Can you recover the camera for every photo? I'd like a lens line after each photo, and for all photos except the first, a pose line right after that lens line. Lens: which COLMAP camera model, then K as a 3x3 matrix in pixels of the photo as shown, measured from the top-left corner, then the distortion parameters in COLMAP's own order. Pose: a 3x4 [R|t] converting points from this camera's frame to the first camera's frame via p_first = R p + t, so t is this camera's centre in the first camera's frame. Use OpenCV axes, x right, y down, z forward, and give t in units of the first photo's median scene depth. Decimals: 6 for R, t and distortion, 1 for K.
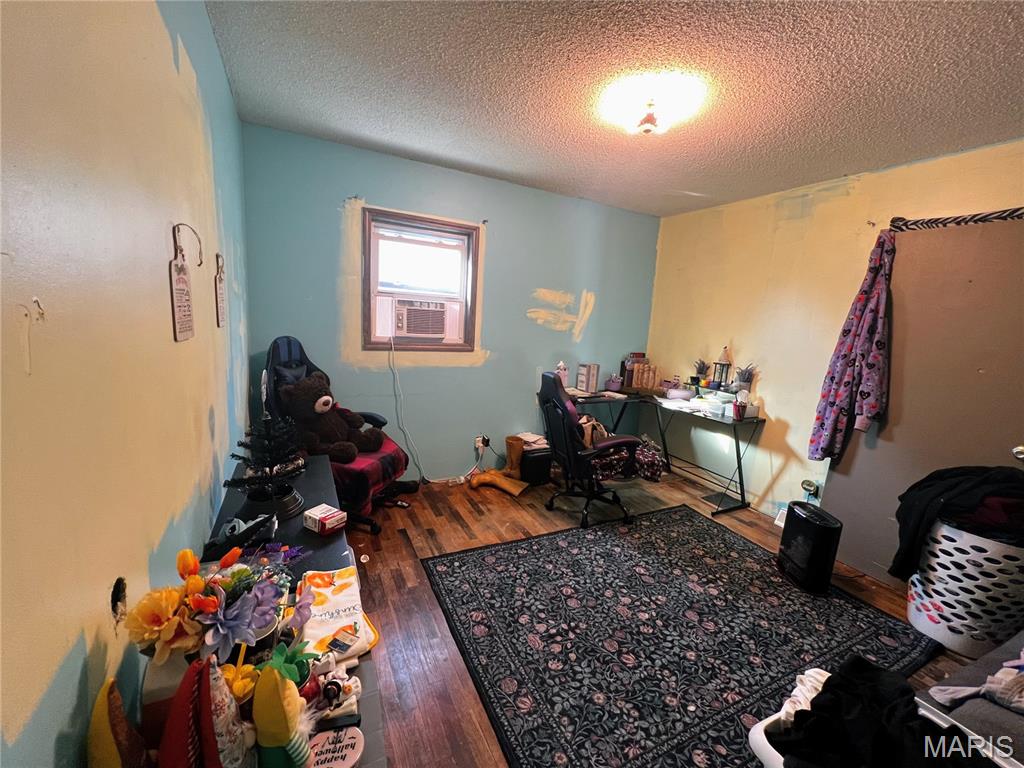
lens RADIAL K [[409.3, 0, 509.2], [0, 409.3, 385.4], [0, 0, 1]] dist [-0.001103, 0.000847]
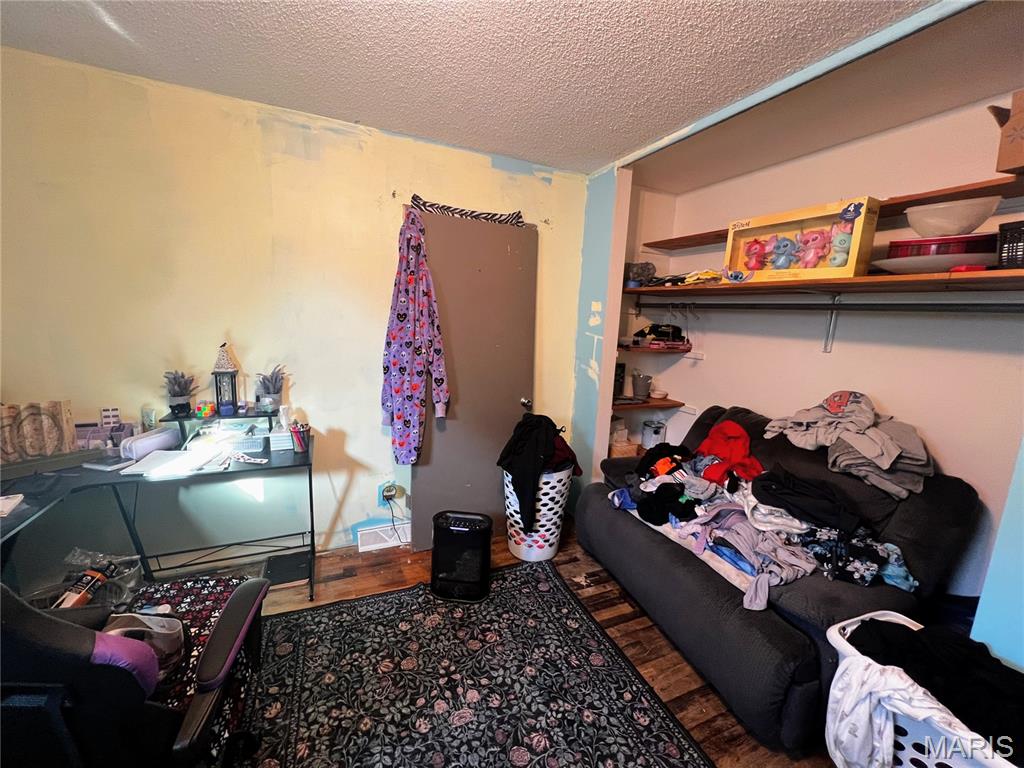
lens RADIAL K [[409.3, 0, 513.6], [0, 409.3, 381.6], [0, 0, 1]] dist [-0.001103, 0.000847]
pose [[0.056970, -0.221562, 0.973481, -0.069210], [0.124247, 0.969058, 0.213284, -0.162582], [-0.990615, 0.108801, 0.082736, 0.743281]]
